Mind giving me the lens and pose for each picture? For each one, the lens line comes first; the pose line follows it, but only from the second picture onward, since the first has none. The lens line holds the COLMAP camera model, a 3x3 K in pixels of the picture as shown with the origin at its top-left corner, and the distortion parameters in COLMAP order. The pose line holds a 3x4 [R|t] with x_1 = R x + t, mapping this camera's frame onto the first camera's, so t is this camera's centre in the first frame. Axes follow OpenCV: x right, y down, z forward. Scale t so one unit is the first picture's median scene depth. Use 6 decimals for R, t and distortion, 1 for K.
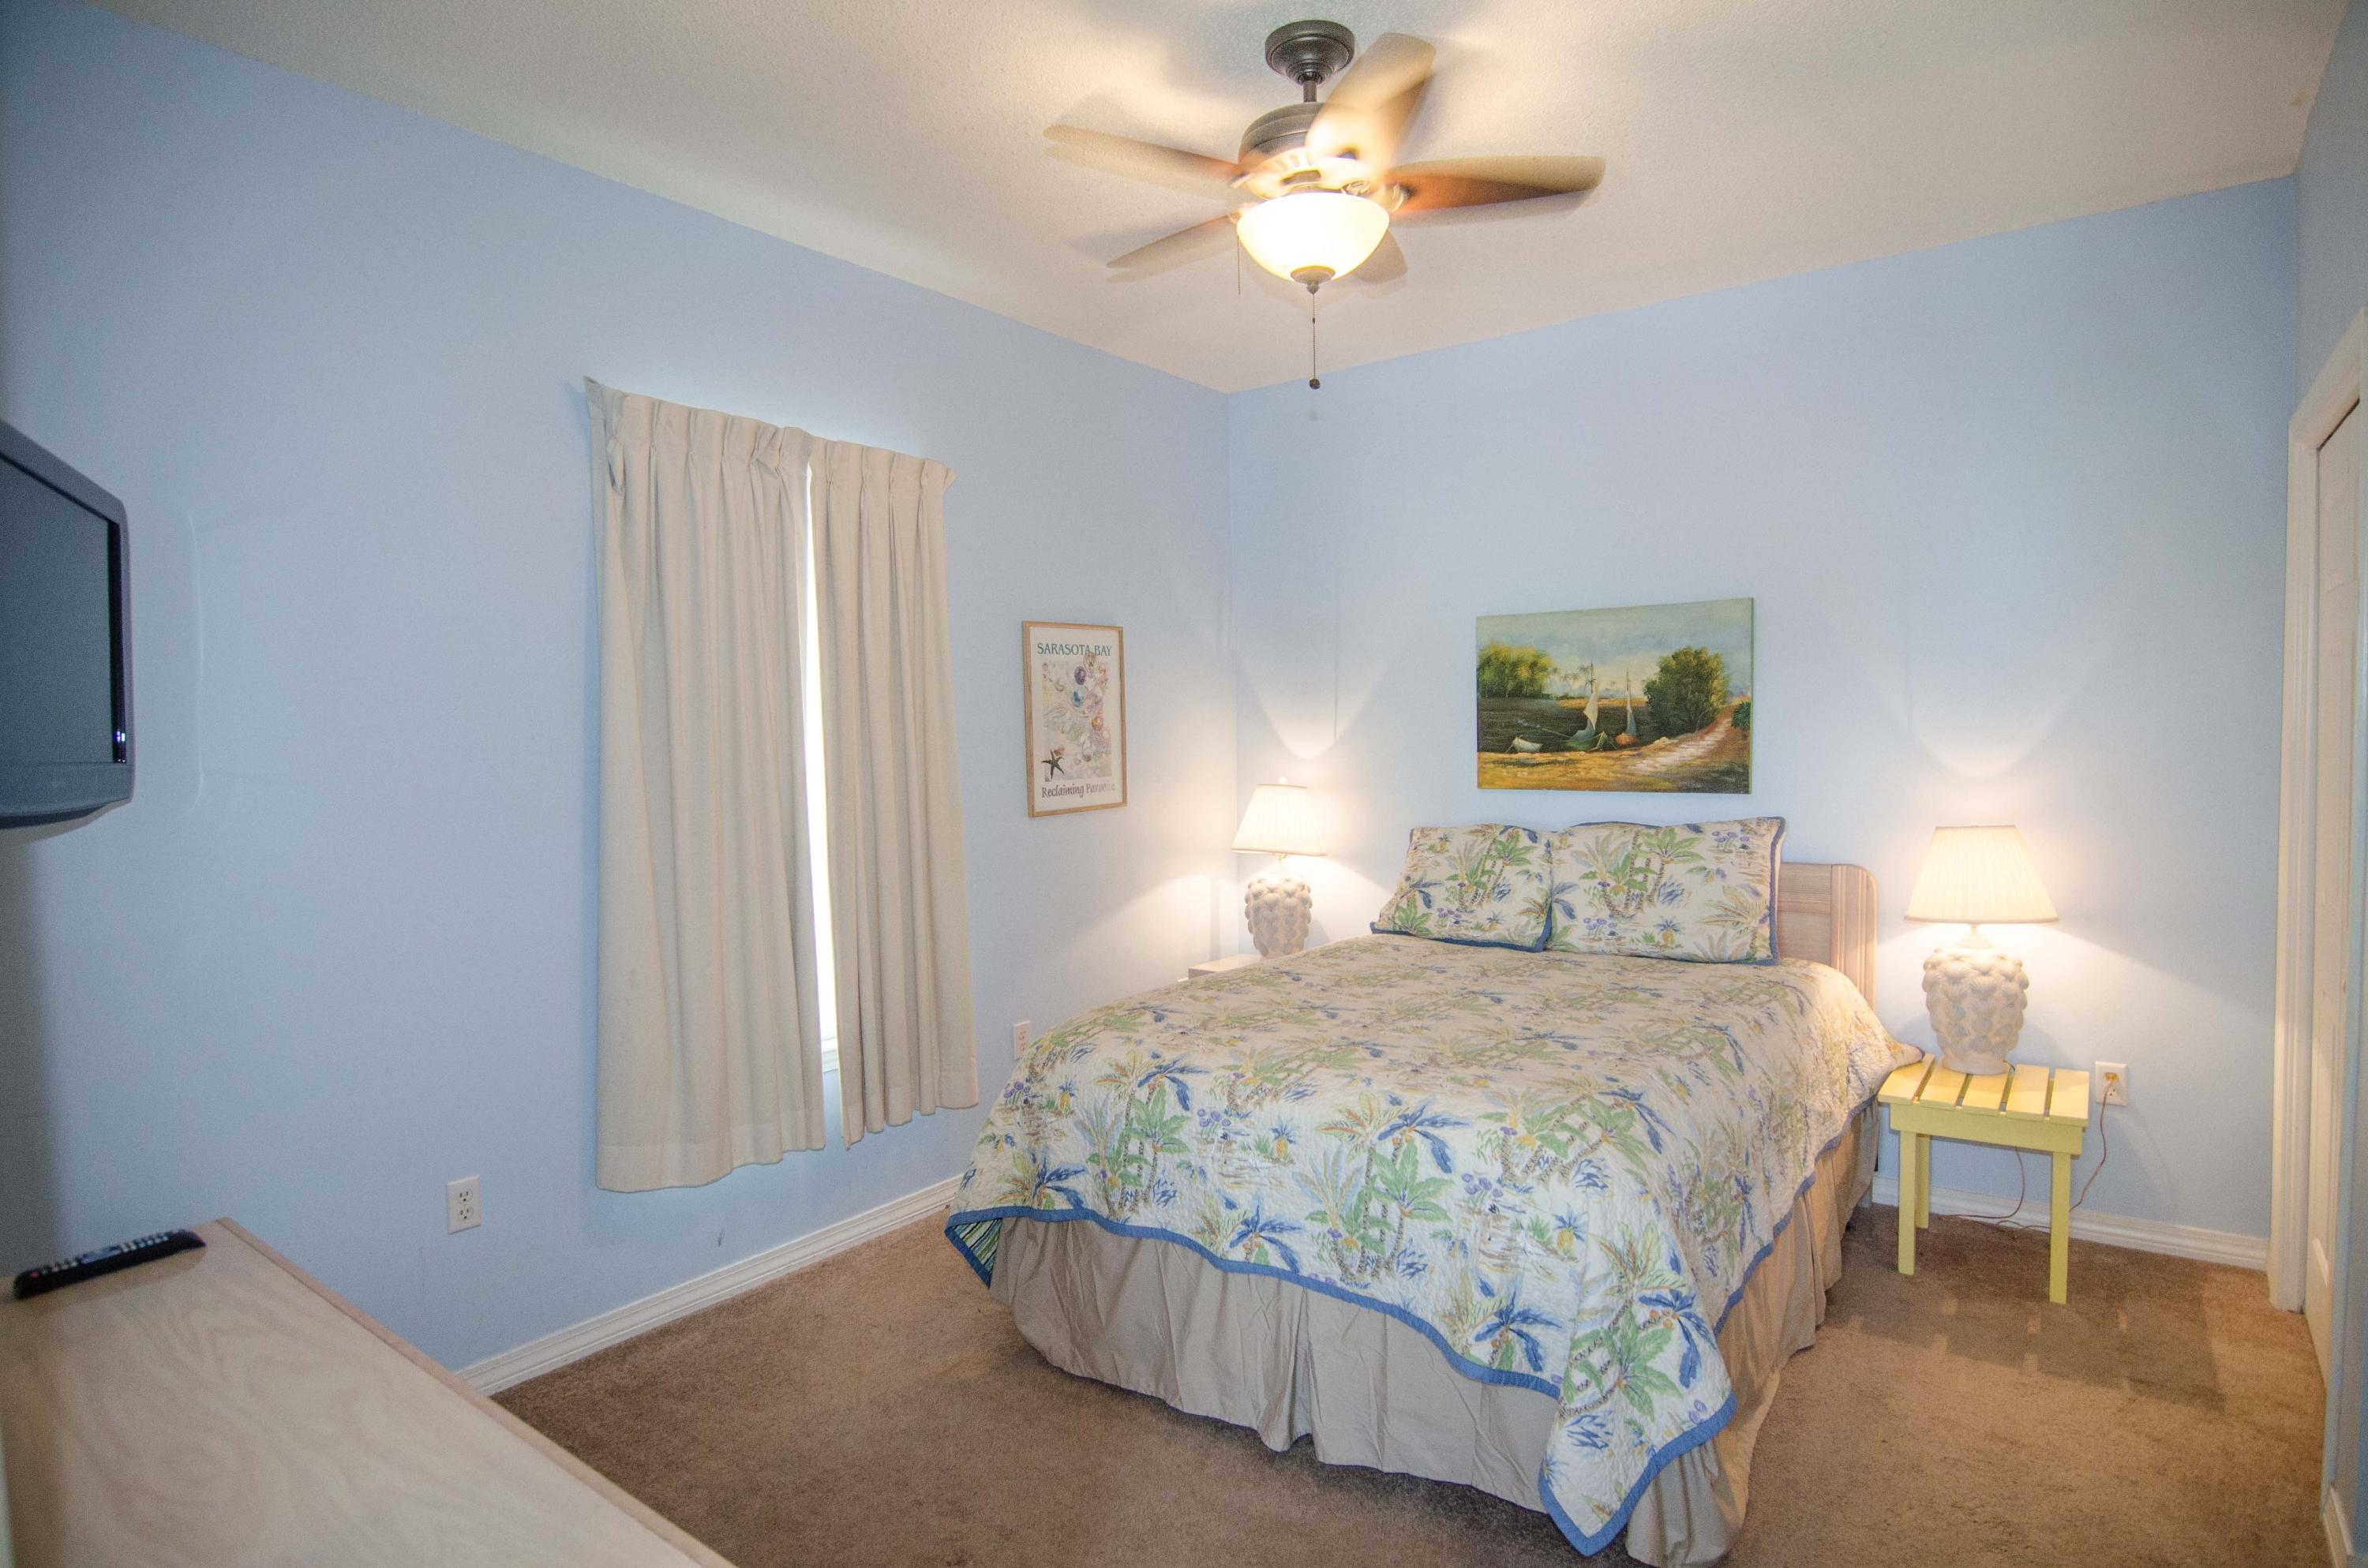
lens RADIAL K [[1255.5, 0, 1203.9], [0, 1255.5, 809.8], [0, 0, 1]] dist [-0.000527, -0.013503]
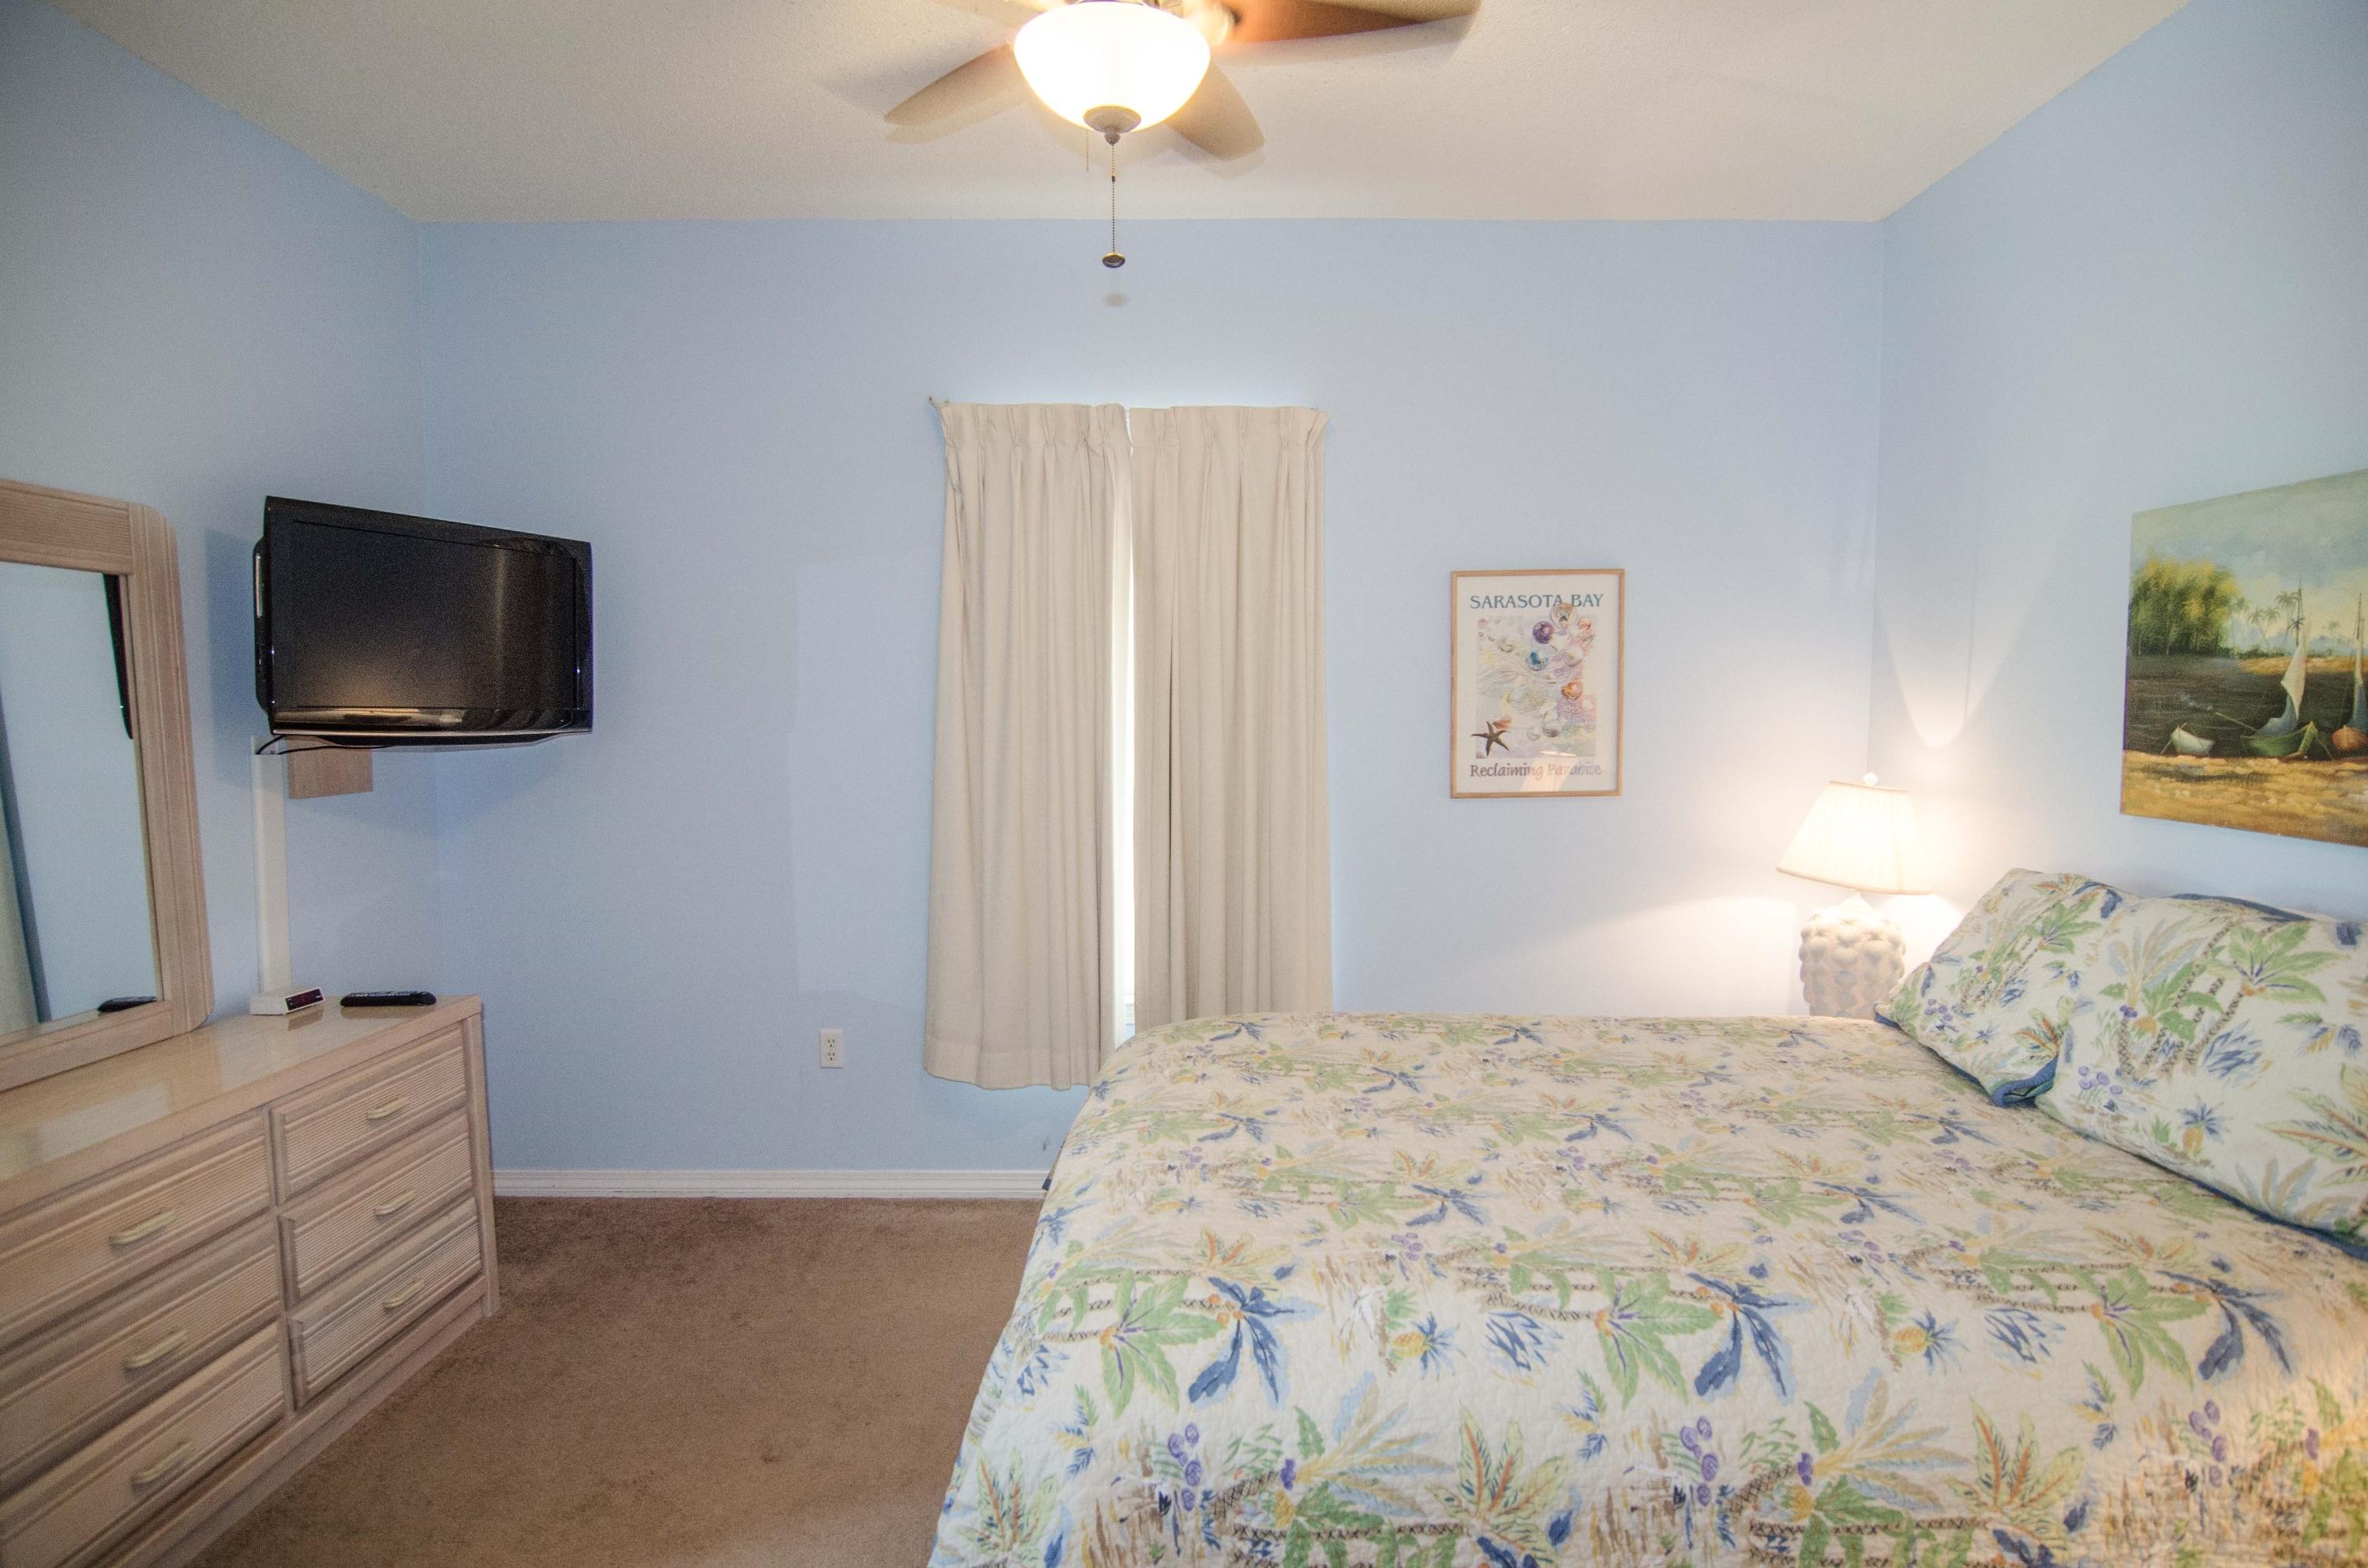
lens RADIAL K [[1255.5, 0, 1203.9], [0, 1255.5, 809.8], [0, 0, 1]] dist [-0.000527, -0.013503]
pose [[0.597666, 0.088894, -0.796802, 0.446744], [-0.063105, 0.995967, 0.063779, -0.030316], [0.799258, 0.012164, 0.600865, 0.337017]]
